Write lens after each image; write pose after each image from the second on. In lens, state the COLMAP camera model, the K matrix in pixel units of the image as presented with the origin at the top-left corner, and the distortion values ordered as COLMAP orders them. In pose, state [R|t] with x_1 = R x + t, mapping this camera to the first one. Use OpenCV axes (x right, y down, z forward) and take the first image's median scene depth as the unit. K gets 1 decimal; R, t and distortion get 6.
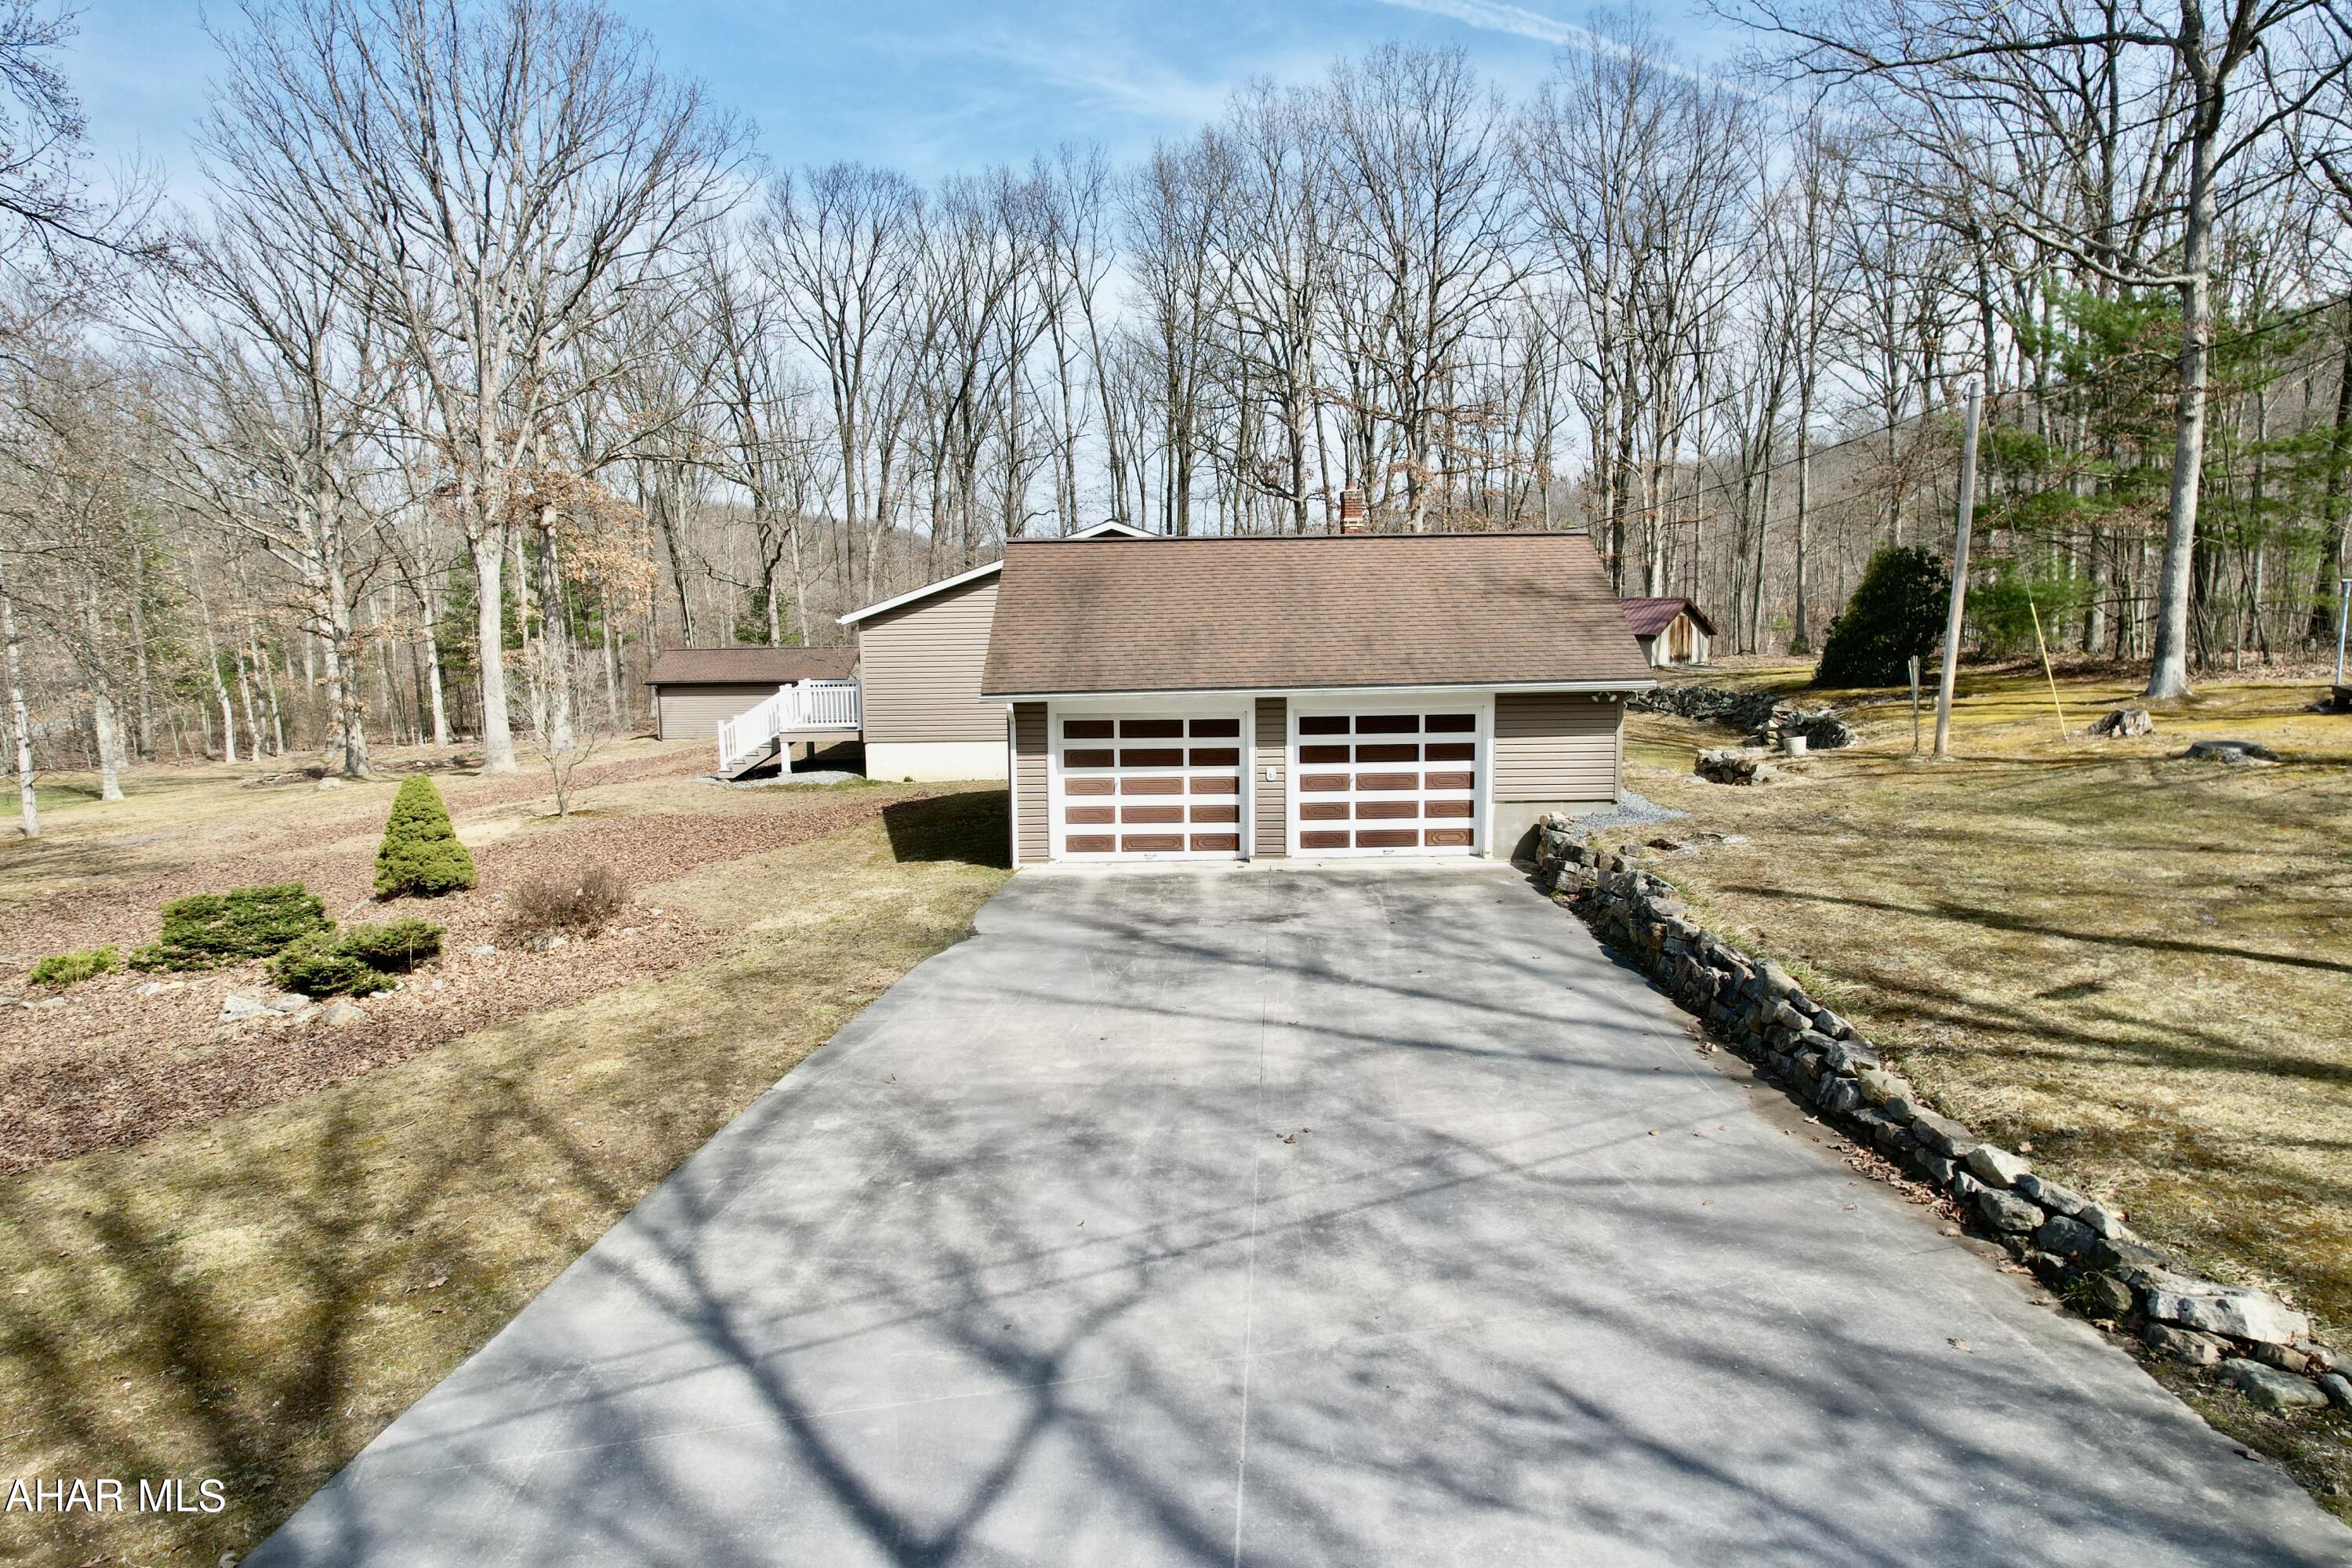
lens RADIAL K [[1504.6, 0, 1176.0], [0, 1504.6, 784.0], [0, 0, 1]] dist [-0.065269, 0.061678]
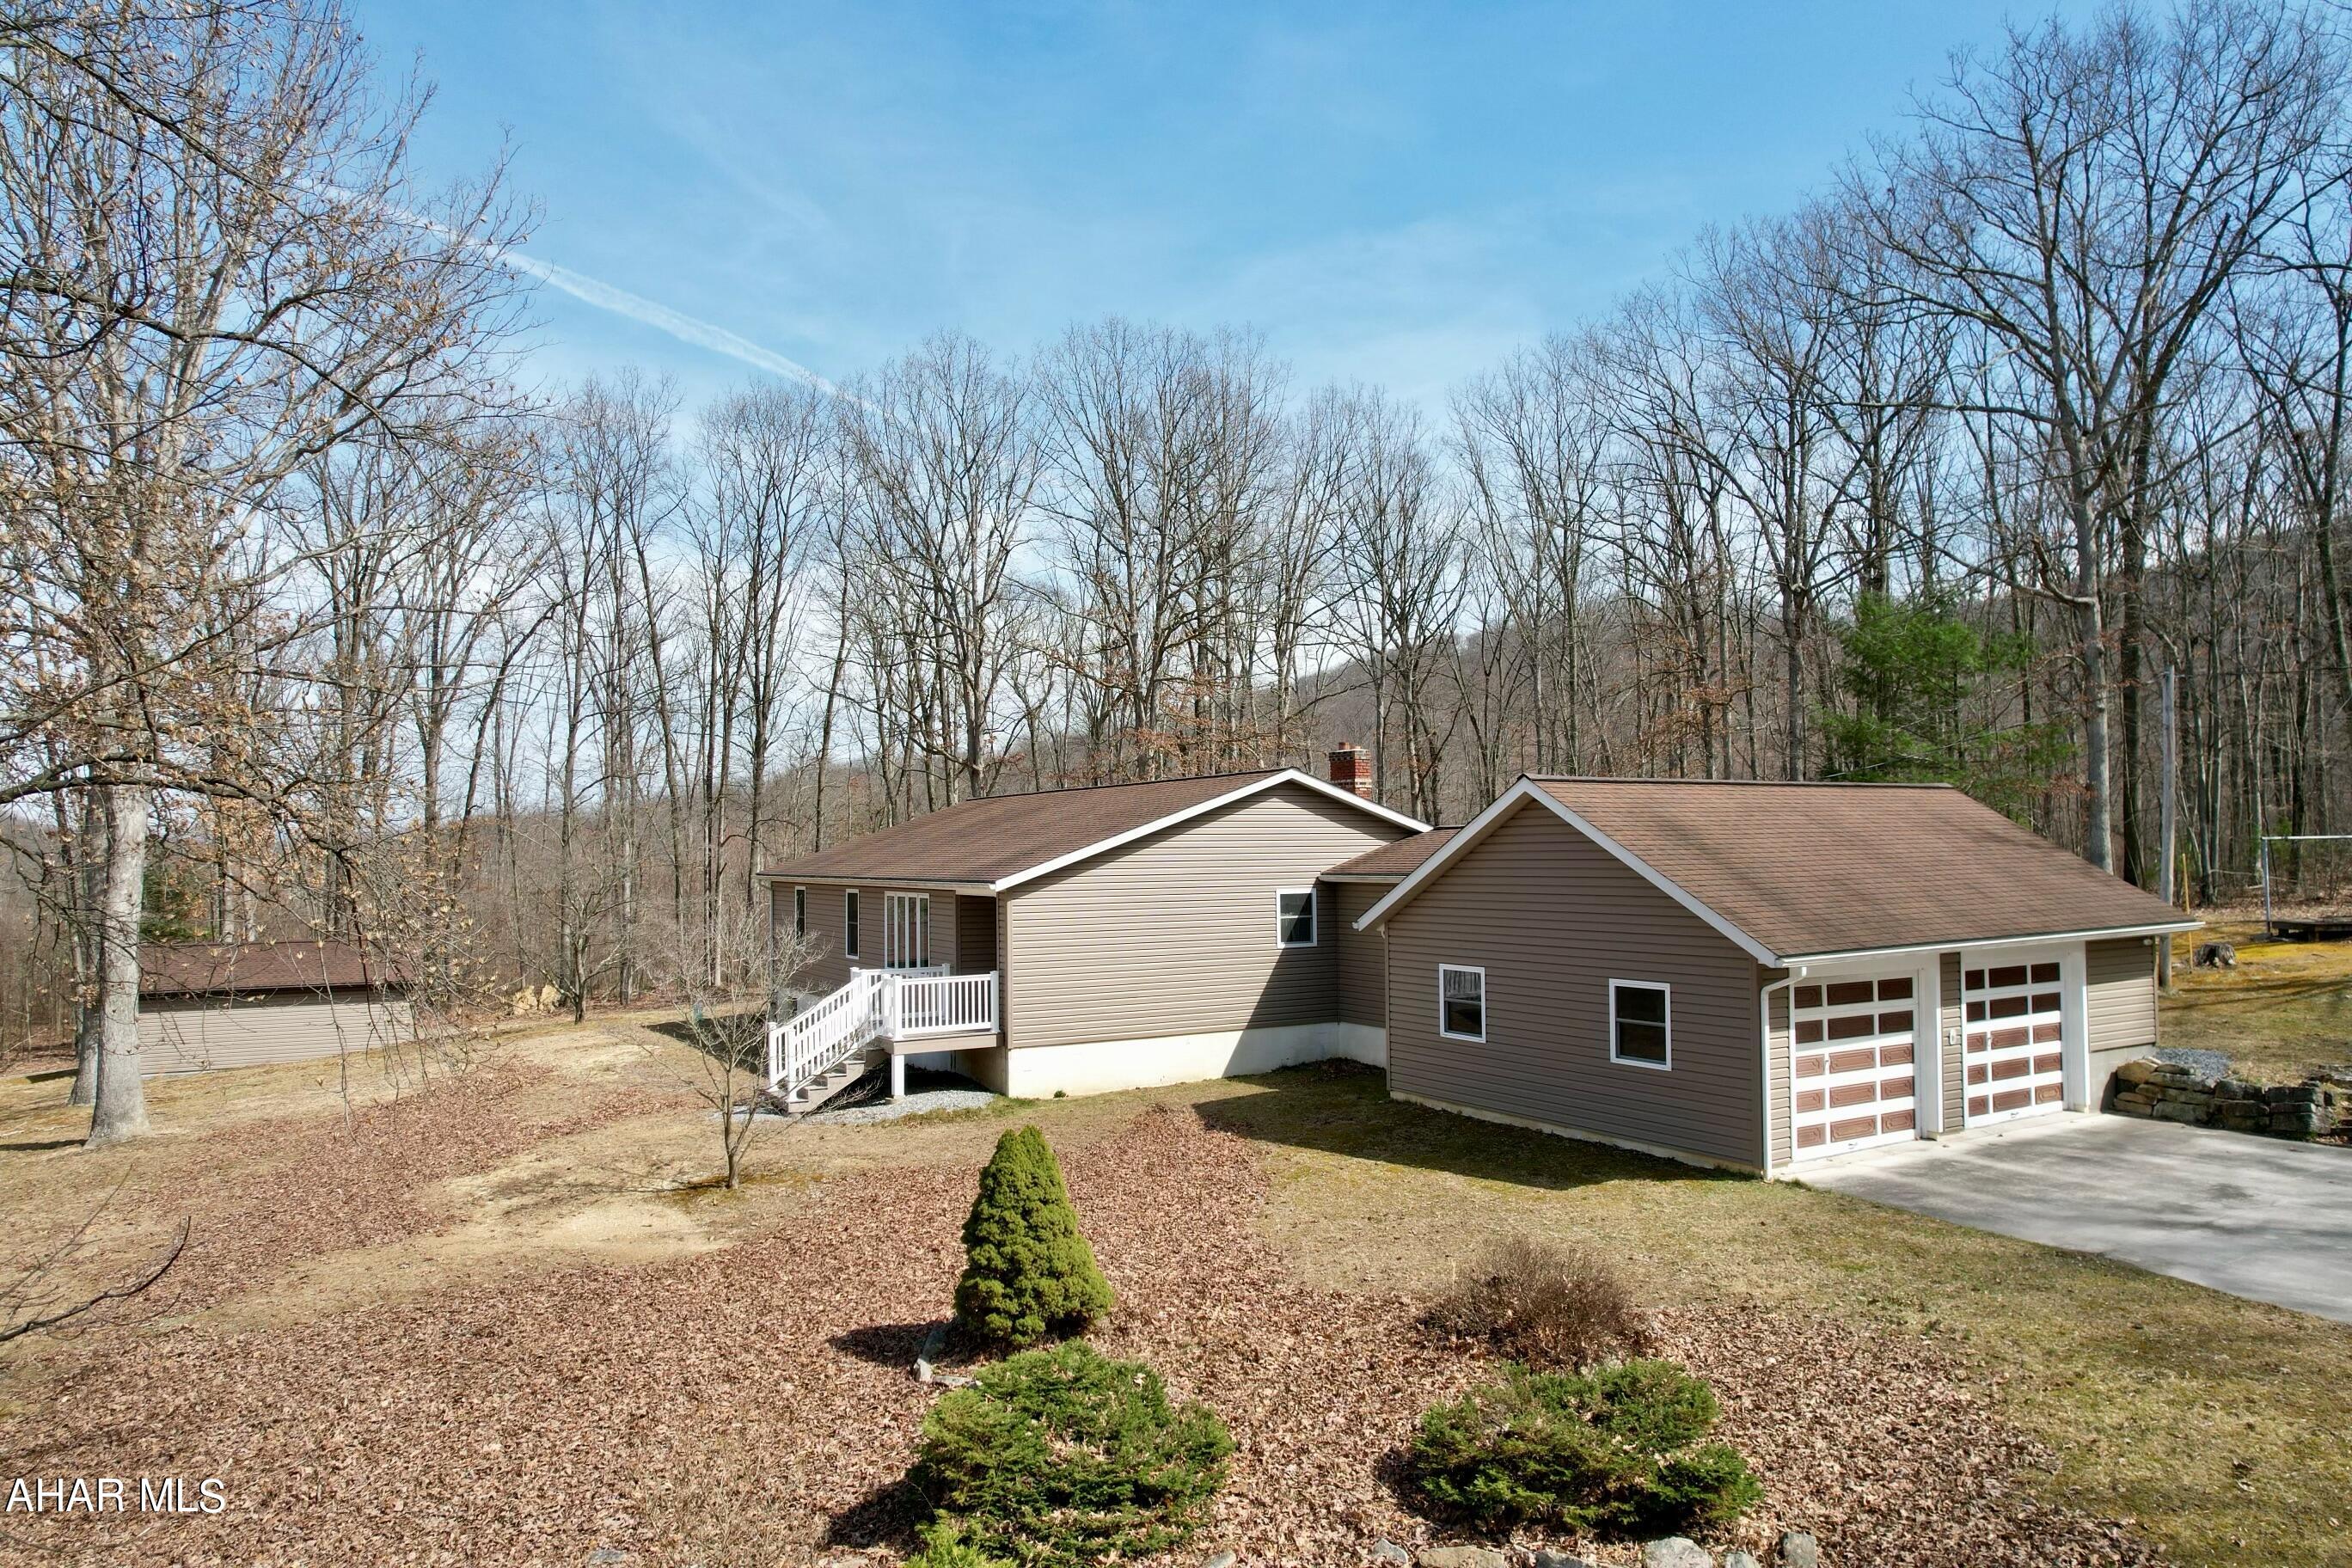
lens RADIAL K [[1504.6, 0, 1176.0], [0, 1504.6, 784.0], [0, 0, 1]] dist [-0.065269, 0.061678]
pose [[0.860735, 0.027668, 0.508300, -0.780850], [0.069235, 0.982881, -0.170740, -0.035549], [-0.504323, 0.182154, 0.844085, 0.452303]]
